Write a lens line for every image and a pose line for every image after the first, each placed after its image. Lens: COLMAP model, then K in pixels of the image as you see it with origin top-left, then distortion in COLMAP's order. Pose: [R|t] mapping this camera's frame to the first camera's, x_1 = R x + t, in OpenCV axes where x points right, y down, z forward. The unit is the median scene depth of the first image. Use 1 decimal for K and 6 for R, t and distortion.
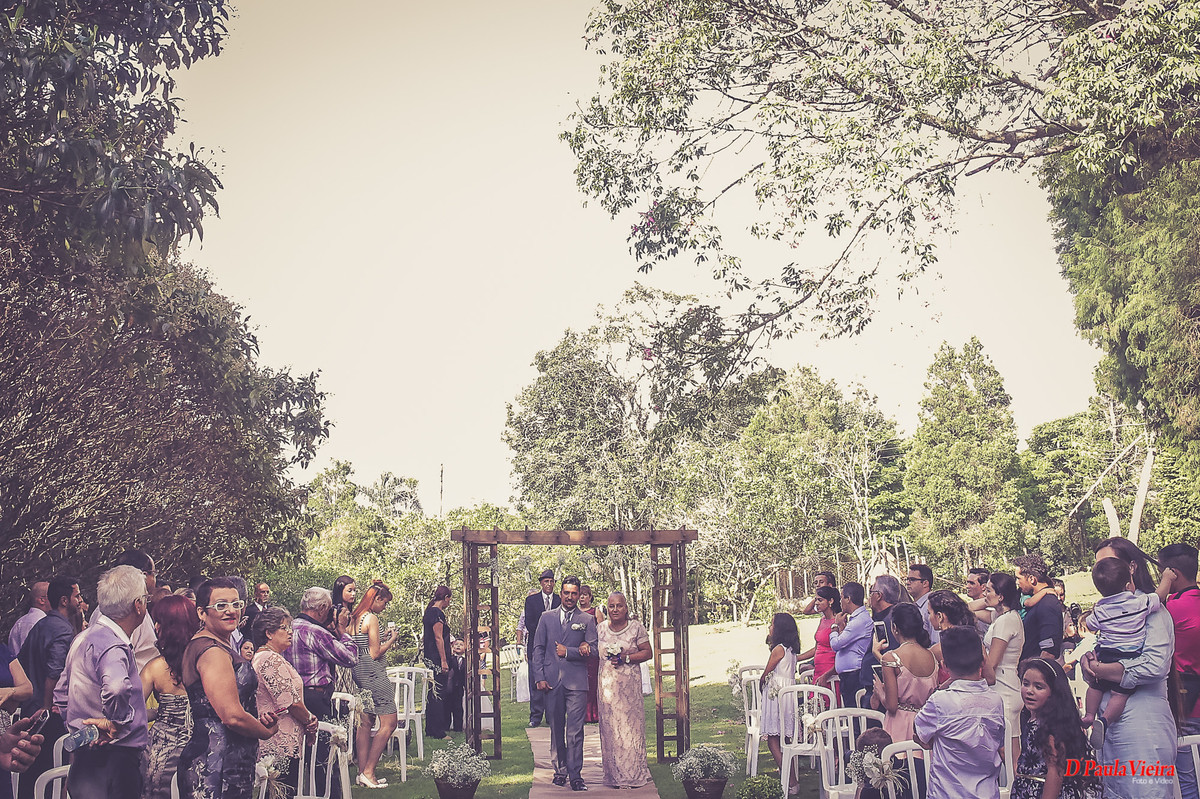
lens RADIAL K [[1113.5, 0, 598.2], [0, 1113.5, 396.4], [0, 0, 1]] dist [0.002637, 0.000000]
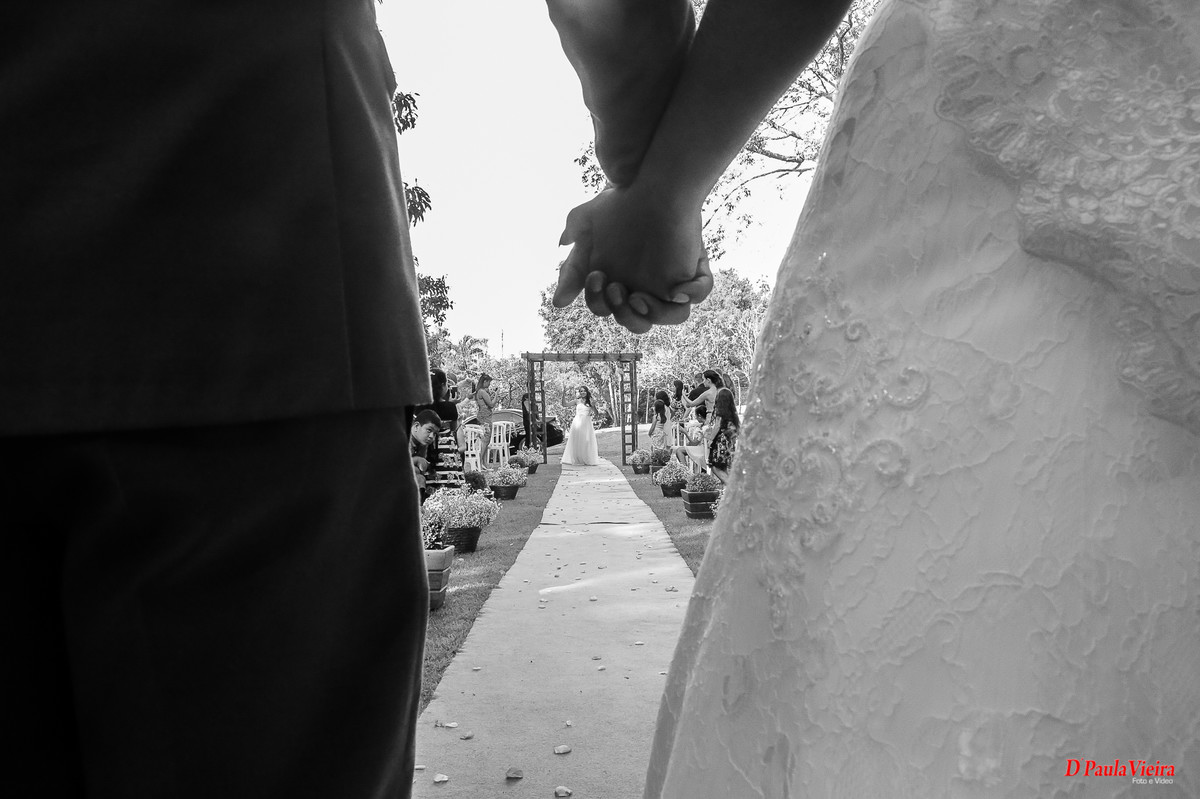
lens RADIAL K [[1040.1, 0, 606.4], [0, 1040.1, 401.6], [0, 0, 1]] dist [-0.142522, -0.001822]
pose [[0.999998, 0.000657, -0.001811, 0.017992], [-0.000459, 0.994195, 0.107592, 0.001691], [0.001871, -0.107591, 0.994193, -0.602624]]
